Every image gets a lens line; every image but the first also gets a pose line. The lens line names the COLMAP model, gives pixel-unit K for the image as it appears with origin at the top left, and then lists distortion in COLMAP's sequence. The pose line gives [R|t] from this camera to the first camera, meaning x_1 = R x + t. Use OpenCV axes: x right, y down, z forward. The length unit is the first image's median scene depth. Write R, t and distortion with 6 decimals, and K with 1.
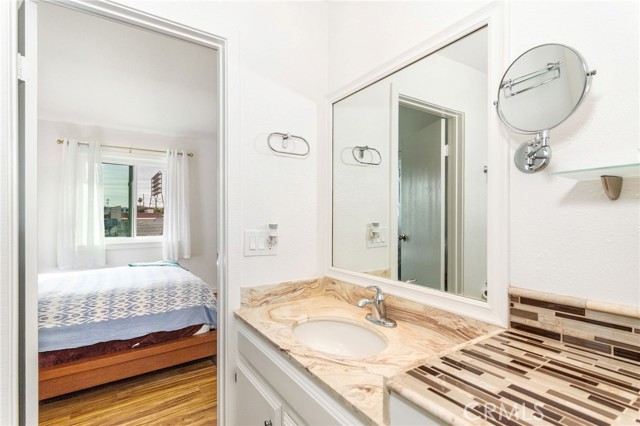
lens RADIAL K [[308.3, 0, 321.7], [0, 308.3, 218.5], [0, 0, 1]] dist [-0.000995, -0.000062]
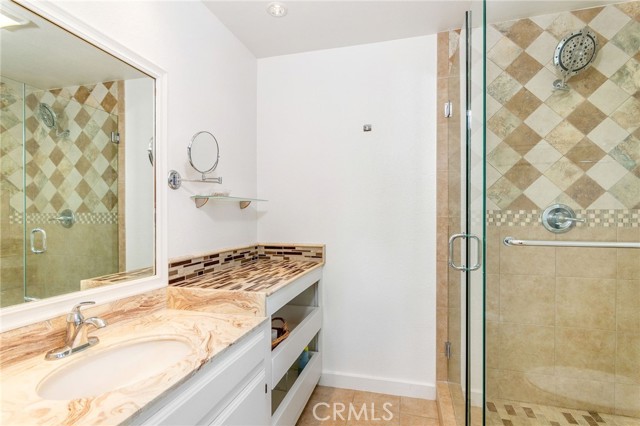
lens RADIAL K [[308.3, 0, 321.7], [0, 308.3, 218.5], [0, 0, 1]] dist [-0.000995, -0.000062]
pose [[-0.651430, -0.005021, 0.758692, -1.111960], [0.000493, 0.999975, 0.007042, 0.000782], [-0.758708, 0.004962, -0.651412, 1.434911]]
